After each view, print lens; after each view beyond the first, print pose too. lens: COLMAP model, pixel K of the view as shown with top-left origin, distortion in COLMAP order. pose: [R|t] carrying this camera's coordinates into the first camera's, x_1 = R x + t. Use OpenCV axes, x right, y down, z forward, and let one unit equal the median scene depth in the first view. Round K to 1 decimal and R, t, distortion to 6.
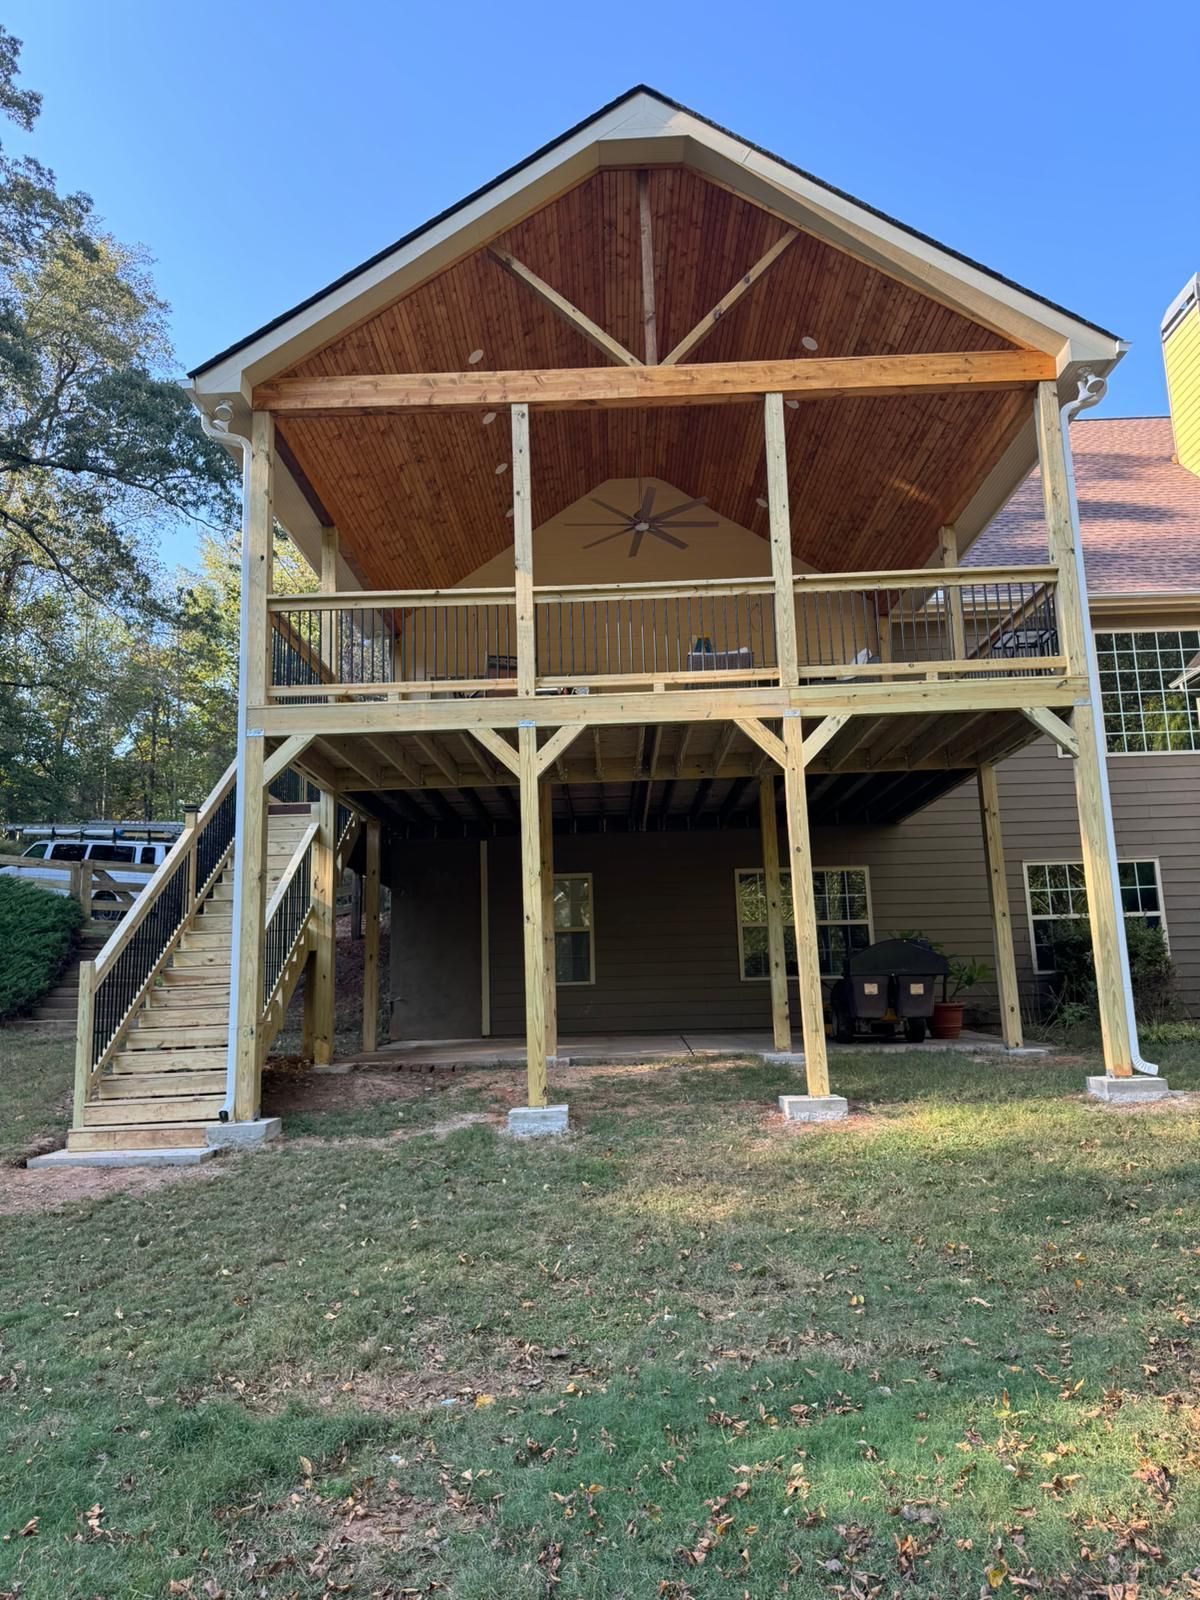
lens RADIAL K [[1112.0, 0, 602.7], [0, 1112.0, 827.1], [0, 0, 1]] dist [0.110191, -0.181286]
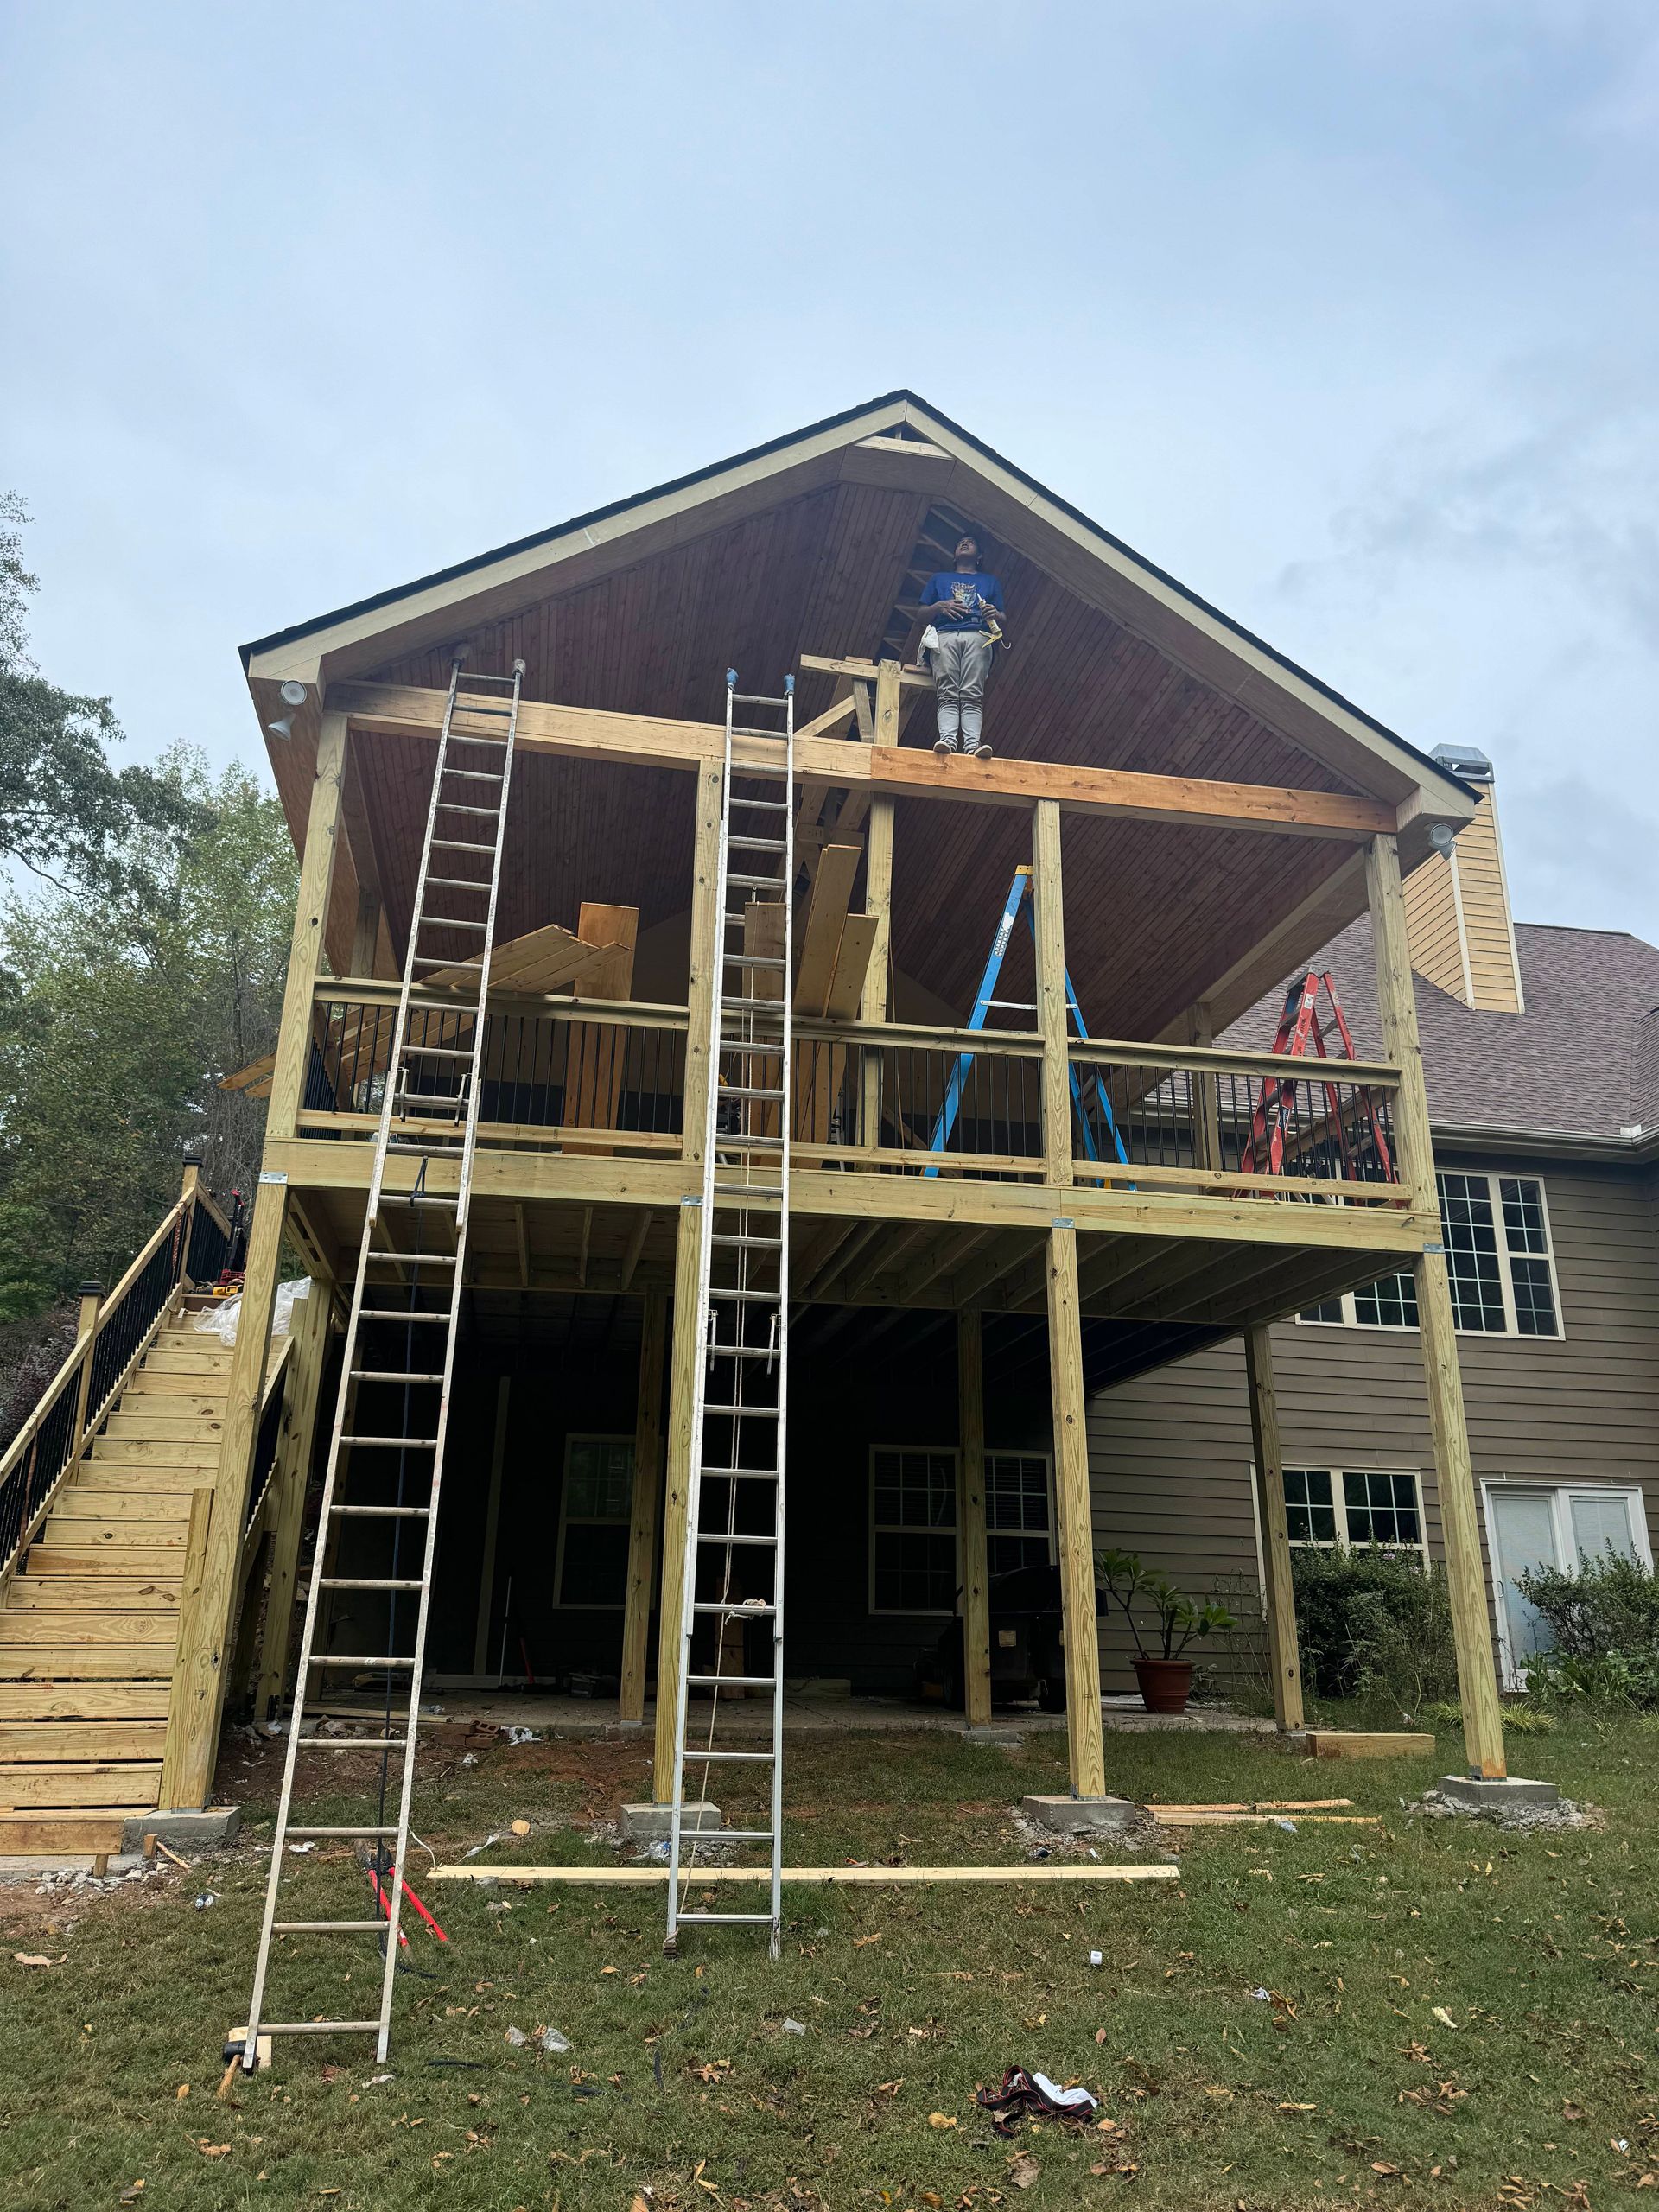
lens RADIAL K [[1537.4, 0, 833.3], [0, 1537.4, 1143.5], [0, 0, 1]] dist [0.110191, -0.181286]
pose [[0.978994, 0.103508, 0.175660, -0.139114], [-0.074764, 0.983786, -0.163020, 0.017152], [-0.189686, 0.146463, 0.970859, 0.060828]]
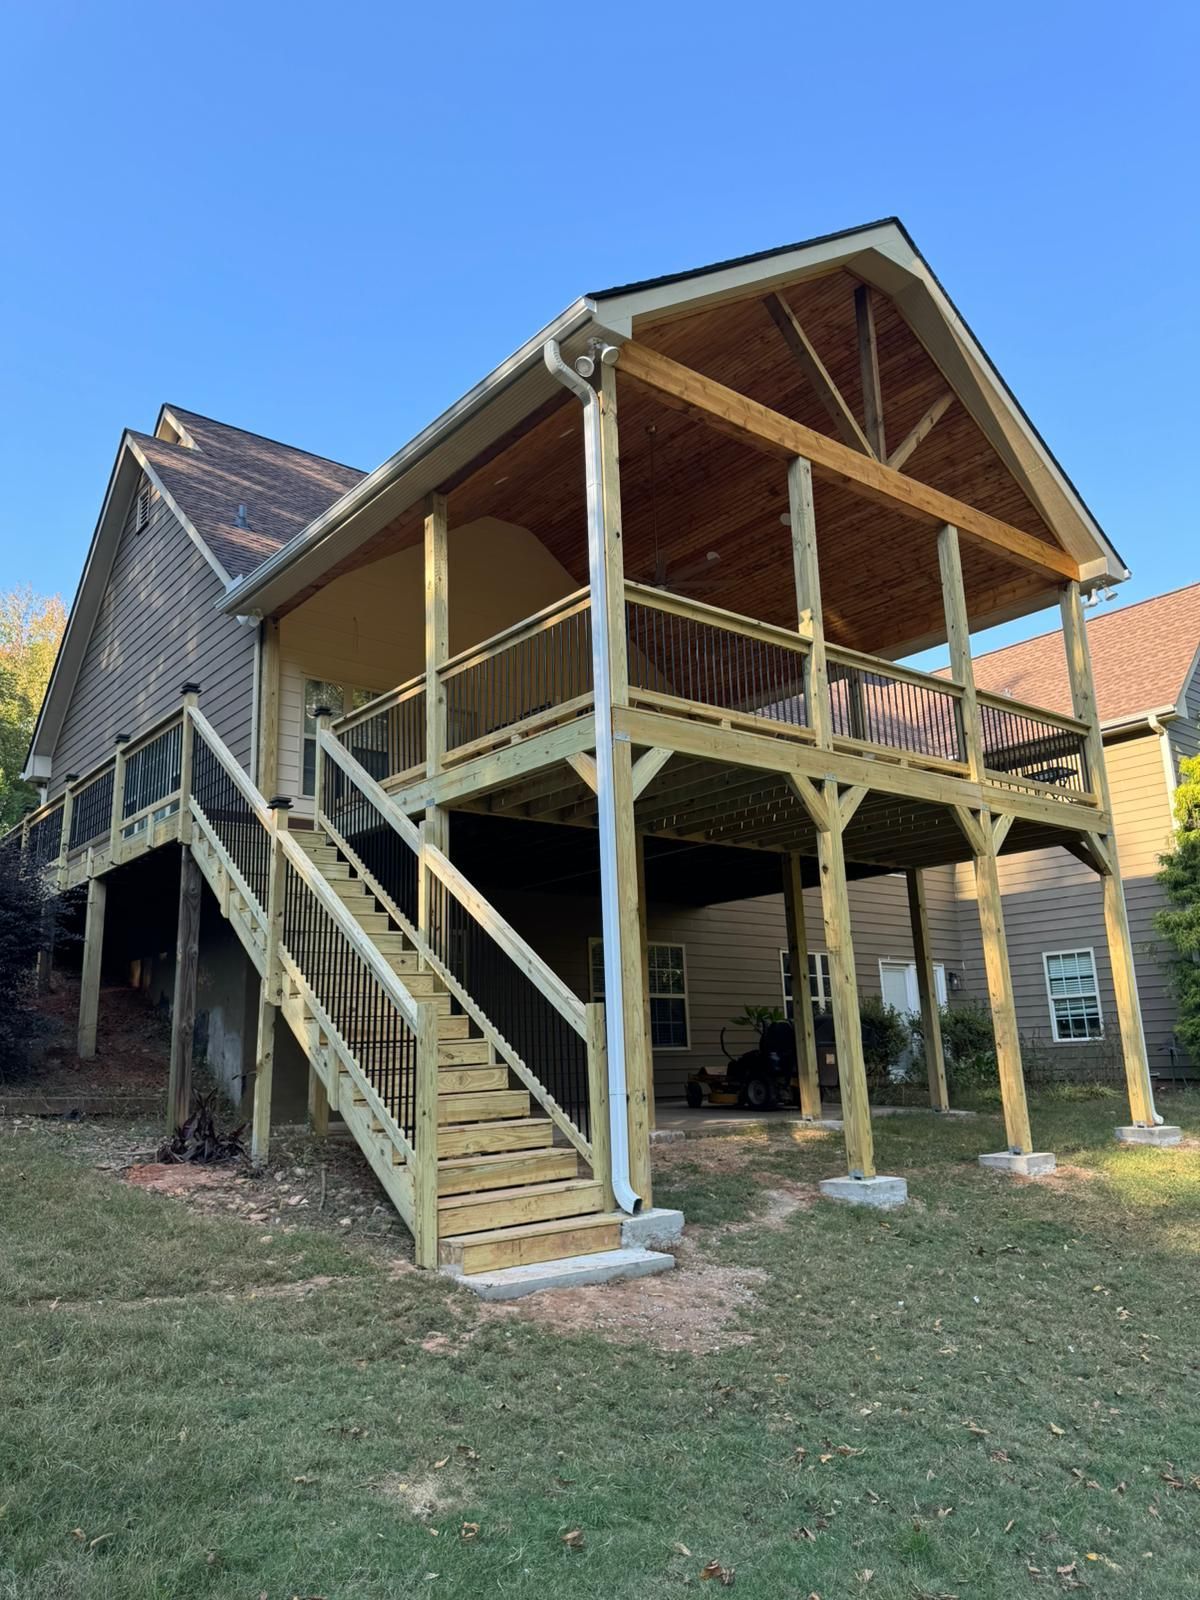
lens RADIAL K [[1112.0, 0, 602.7], [0, 1112.0, 827.1], [0, 0, 1]] dist [0.110191, -0.181286]
pose [[0.769851, 0.135167, 0.623746, -0.750164], [-0.089518, 0.990524, -0.104162, 0.064163], [-0.631914, 0.024352, 0.774656, 0.331649]]
